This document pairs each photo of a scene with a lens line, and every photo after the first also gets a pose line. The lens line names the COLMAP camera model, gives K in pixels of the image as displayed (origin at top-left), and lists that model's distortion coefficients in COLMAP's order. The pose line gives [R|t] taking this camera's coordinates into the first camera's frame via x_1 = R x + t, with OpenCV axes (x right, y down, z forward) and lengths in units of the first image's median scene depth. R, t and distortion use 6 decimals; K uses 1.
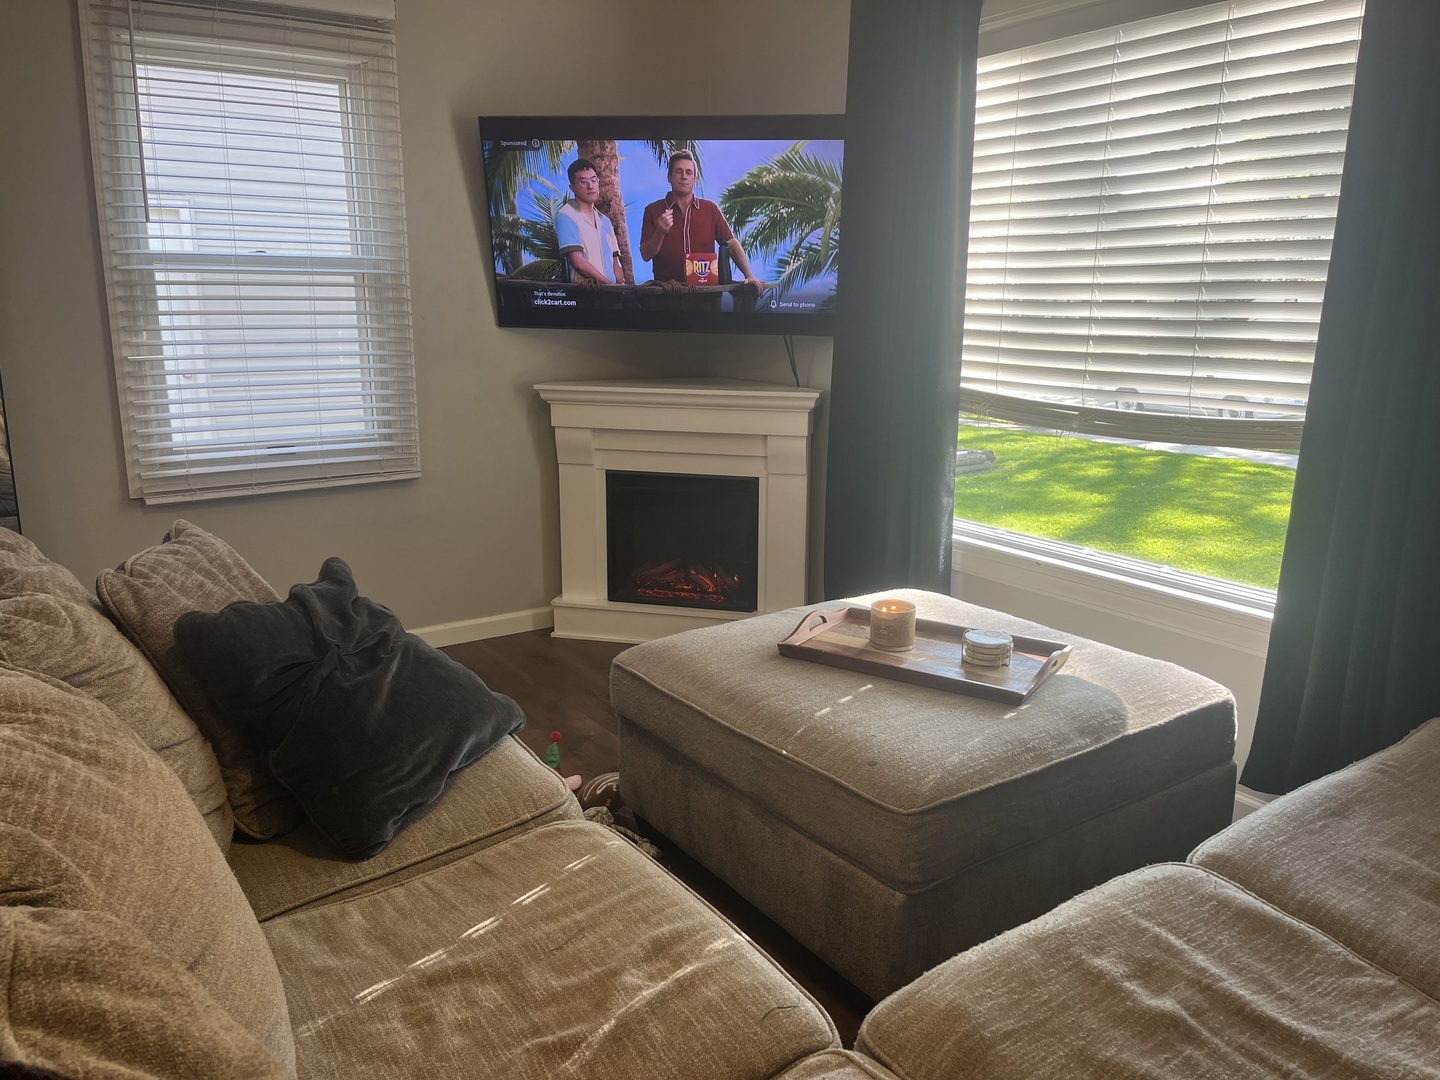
lens RADIAL K [[1080.6, 0, 720.0], [0, 1080.6, 540.0], [0, 0, 1]] dist [0.085313, -0.130064]
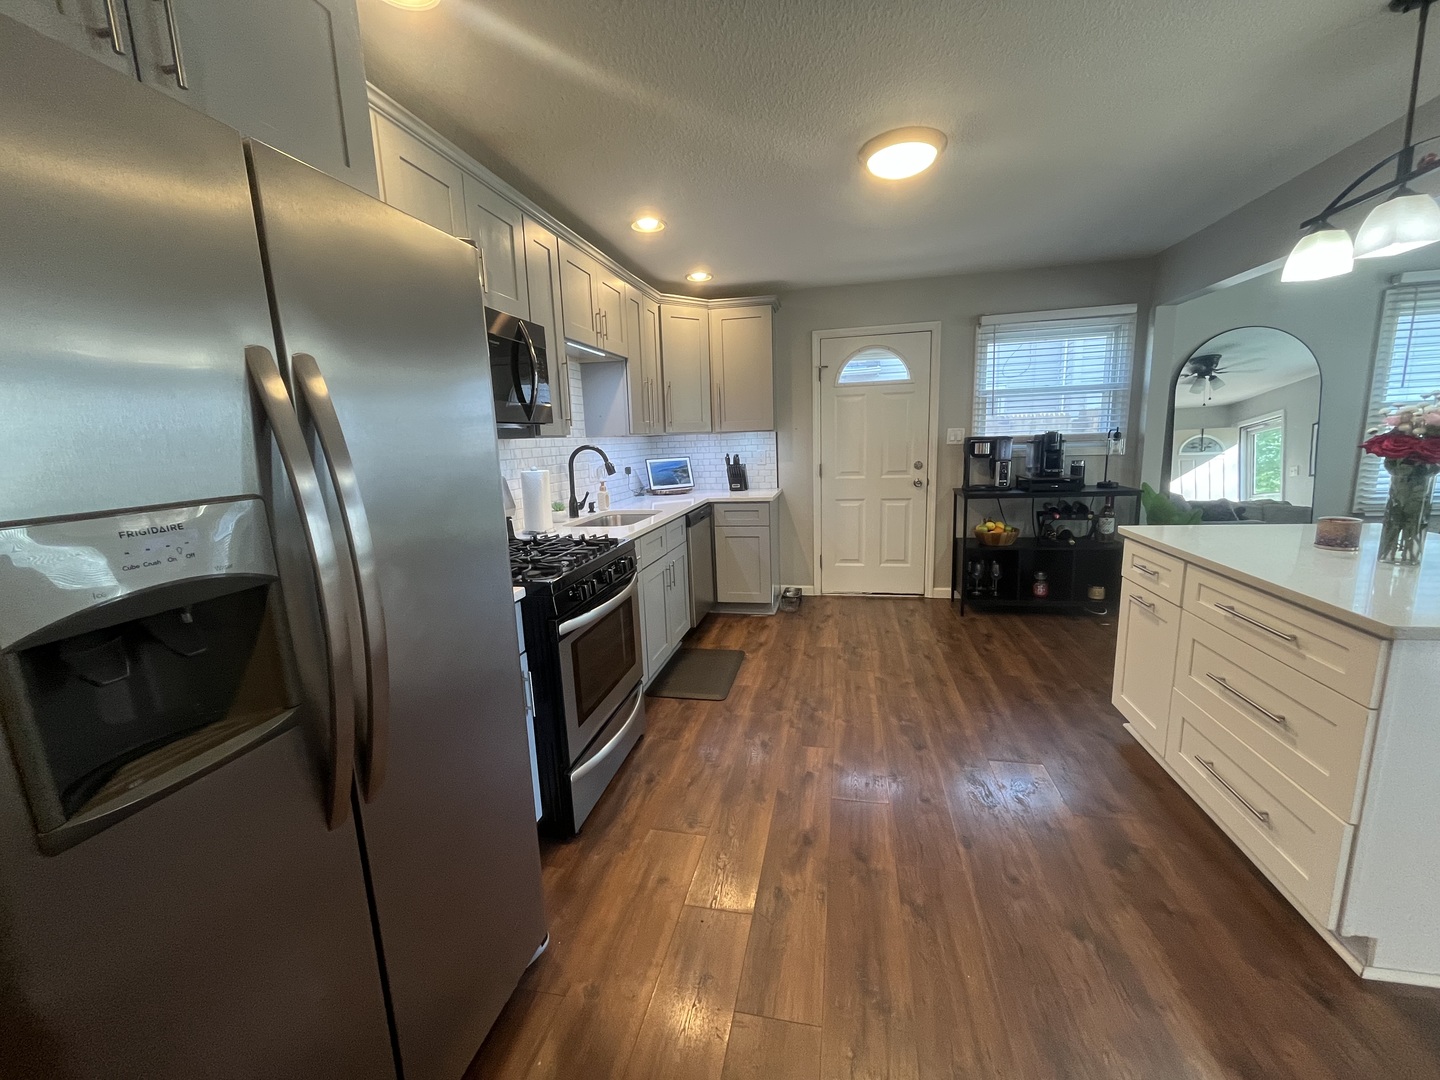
lens RADIAL K [[582.4, 0, 718.0], [0, 582.4, 540.7], [0, 0, 1]] dist [-0.002270, -0.000317]
pose [[0.682058, 0.093590, -0.725285, -0.488340], [-0.115070, 0.993157, 0.019944, 0.126242], [0.722188, 0.069855, 0.688160, -0.648075]]
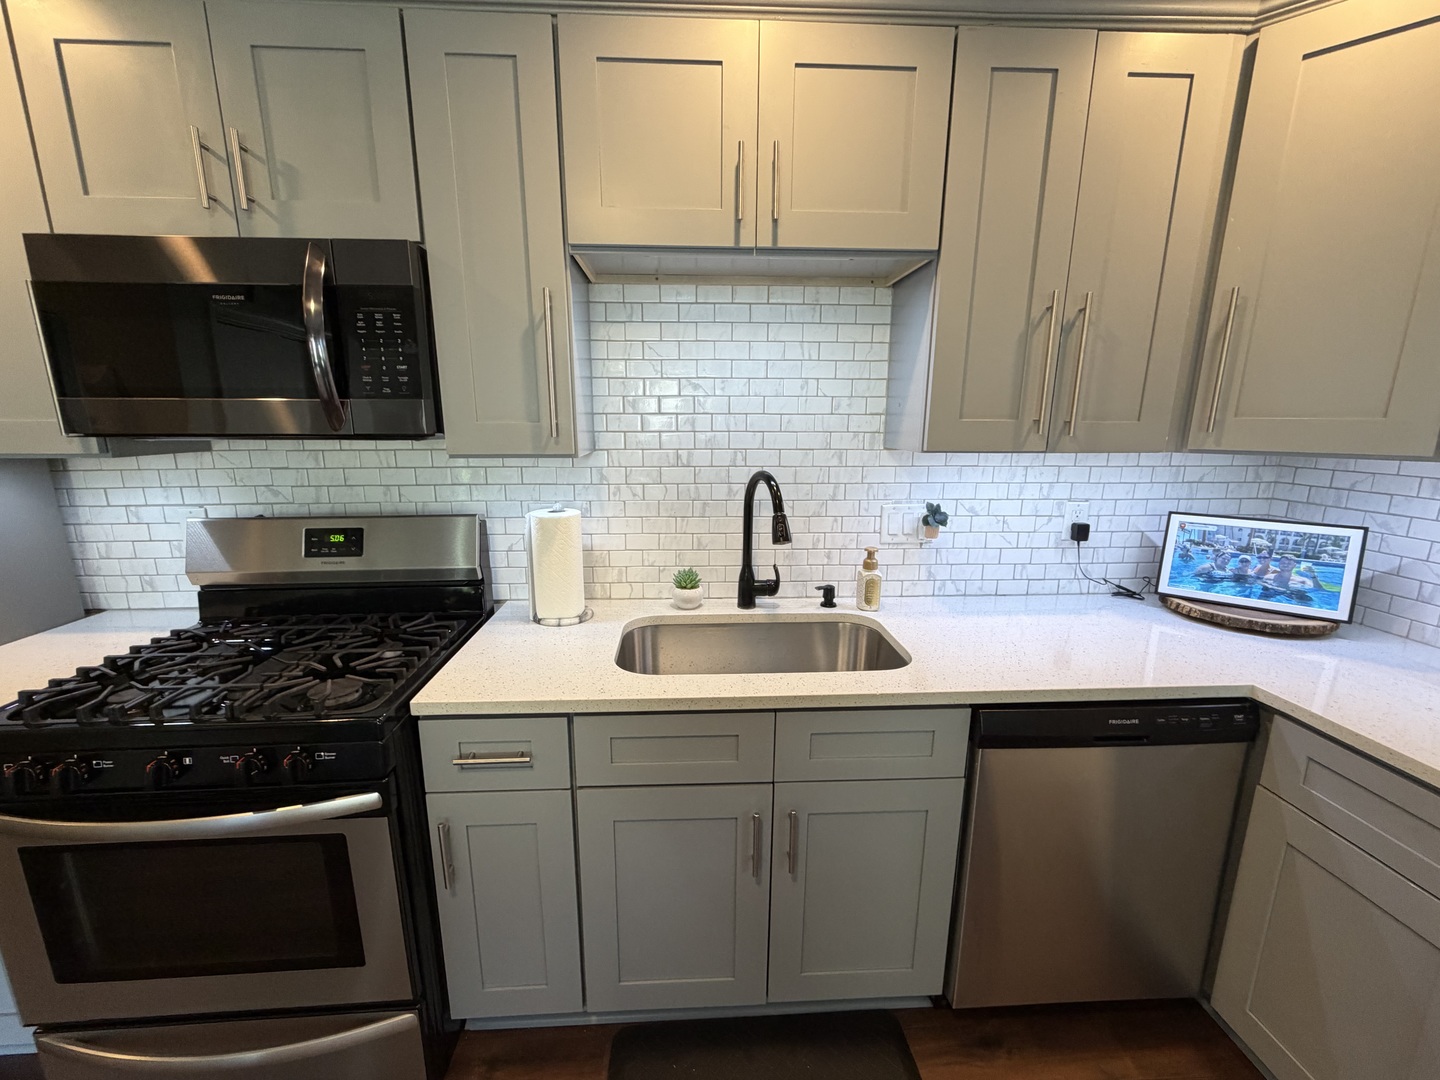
lens RADIAL K [[572.0, 0, 713.4], [0, 572.0, 539.7], [0, 0, 1]] dist [-0.000170, -0.000012]
pose [[-0.526298, 0.166914, -0.833757, -0.903419], [-0.188482, 0.933250, 0.305808, -0.046114], [0.829147, 0.318095, -0.459707, -0.033733]]
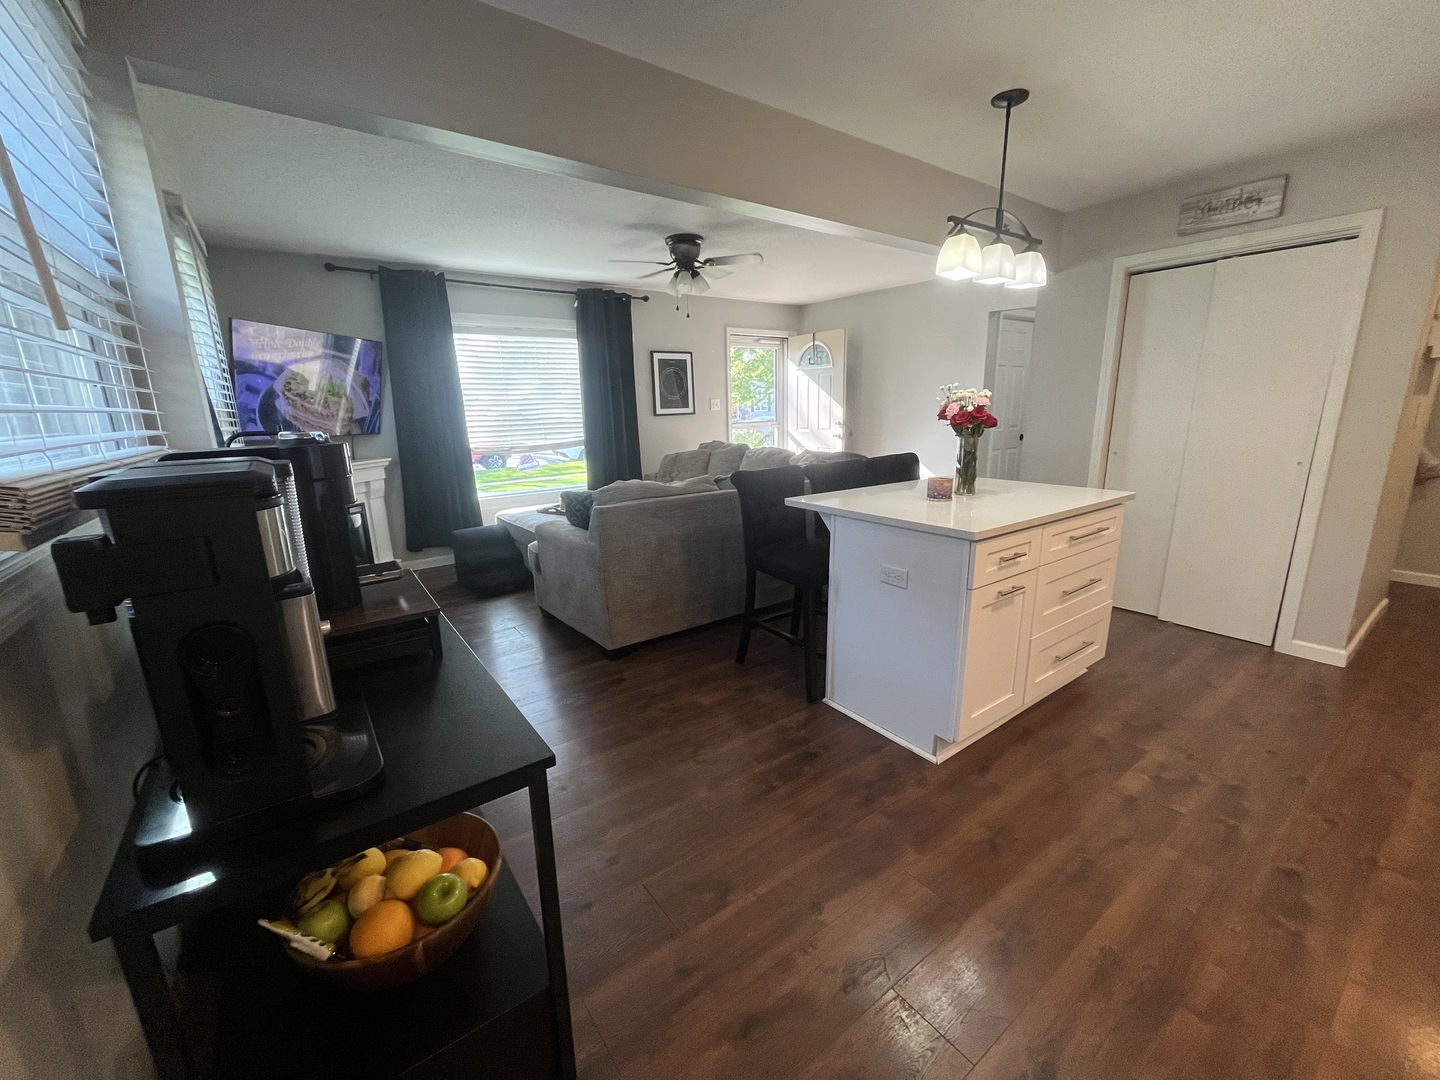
lens RADIAL K [[580.9, 0, 721.0], [0, 580.9, 544.0], [0, 0, 1]] dist [0.001020, 0.000051]
pose [[-0.024381, -0.240772, 0.970275, -1.128669], [0.240478, 0.940653, 0.239464, -0.088267], [-0.970348, 0.239169, 0.034966, 0.308021]]
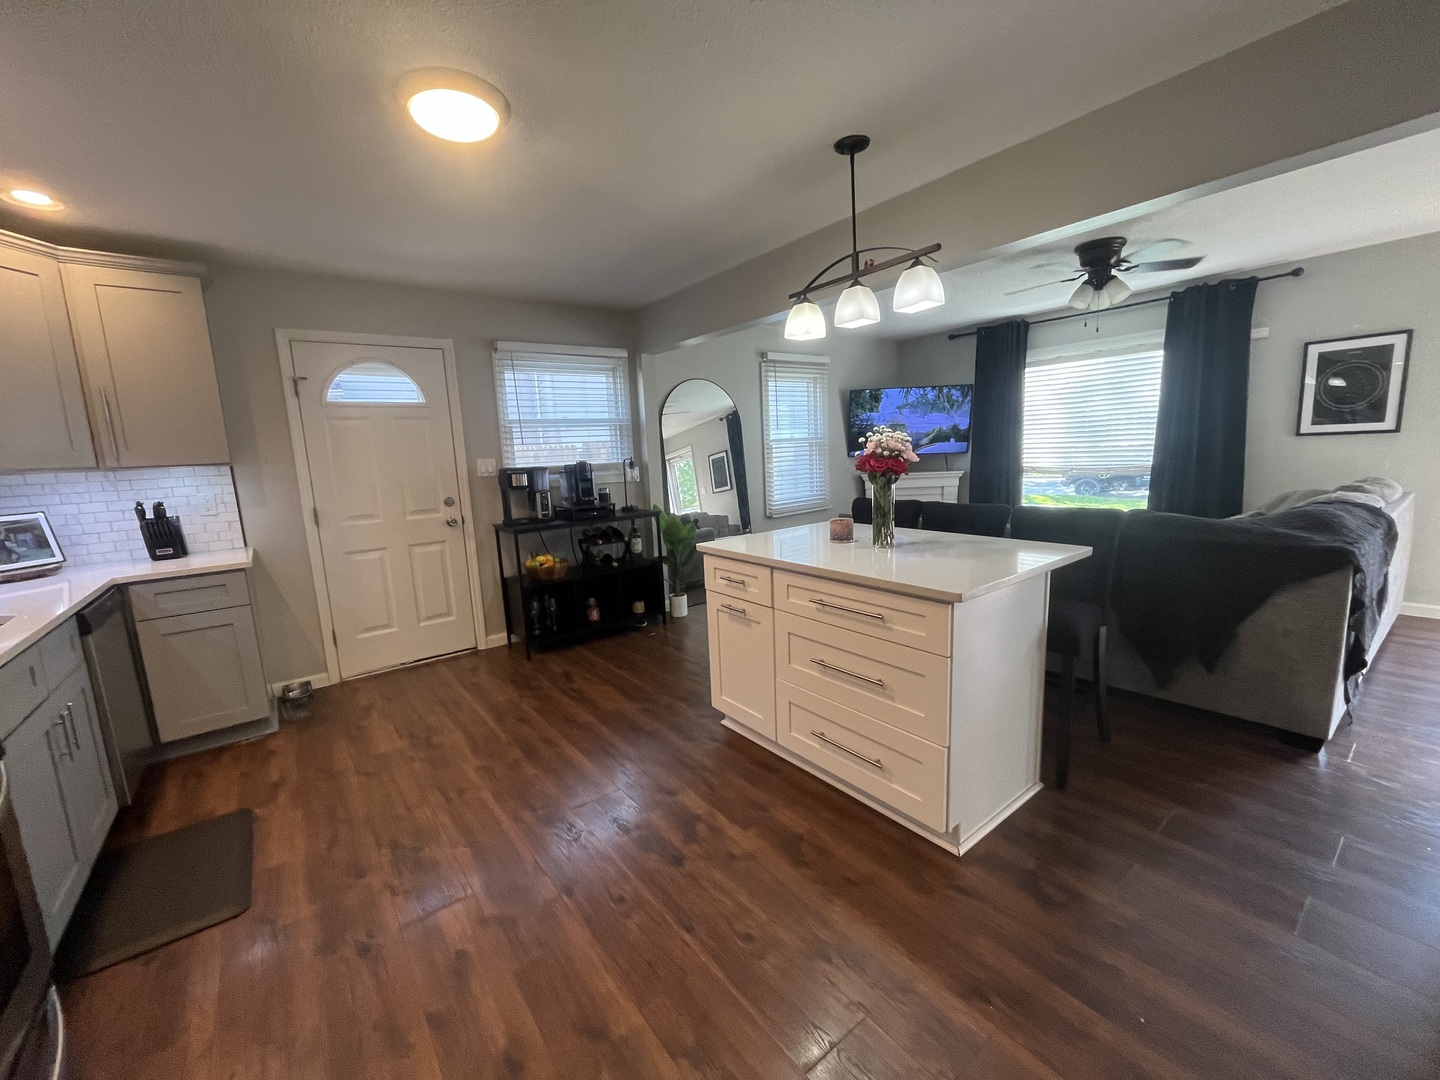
lens RADIAL K [[582.4, 0, 718.0], [0, 582.4, 540.7], [0, 0, 1]] dist [-0.002270, -0.000317]
pose [[0.997360, -0.062093, 0.037654, -0.654478], [0.064362, 0.995975, -0.062377, 0.113180], [-0.033629, 0.064636, 0.997342, -0.583148]]
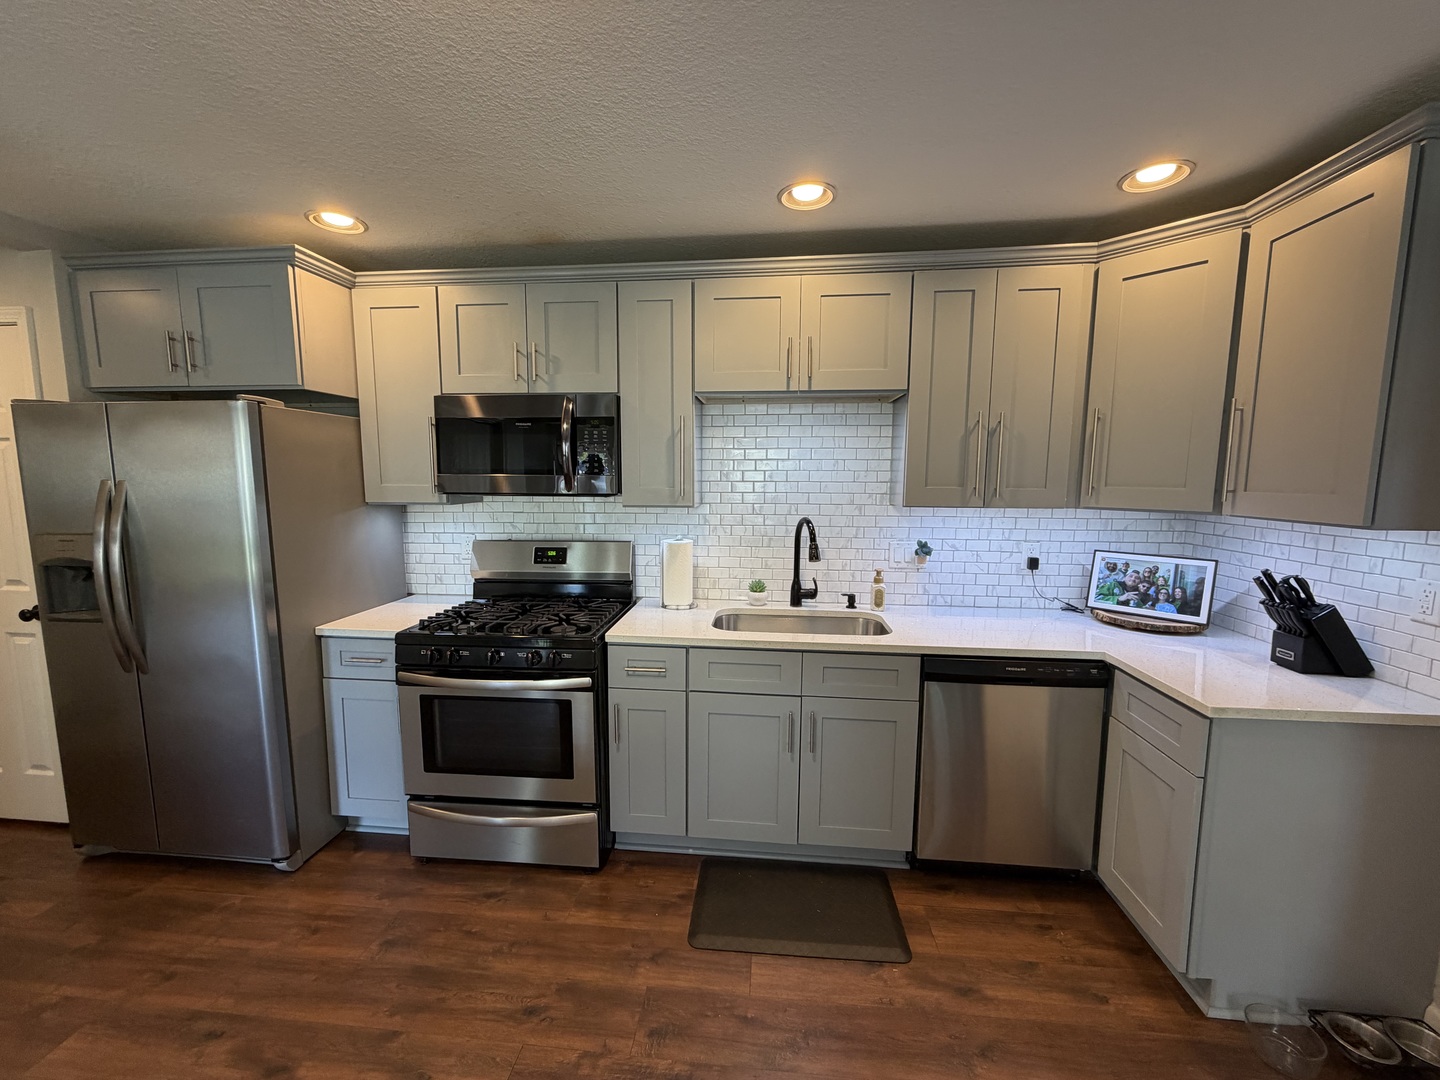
lens RADIAL K [[572.0, 0, 713.4], [0, 572.0, 539.7], [0, 0, 1]] dist [-0.000170, -0.000012]
pose [[-0.649159, 0.074832, -0.756963, -0.706973], [-0.172324, 0.954807, 0.242173, -0.089222], [0.740876, 0.287652, -0.606926, 0.116923]]
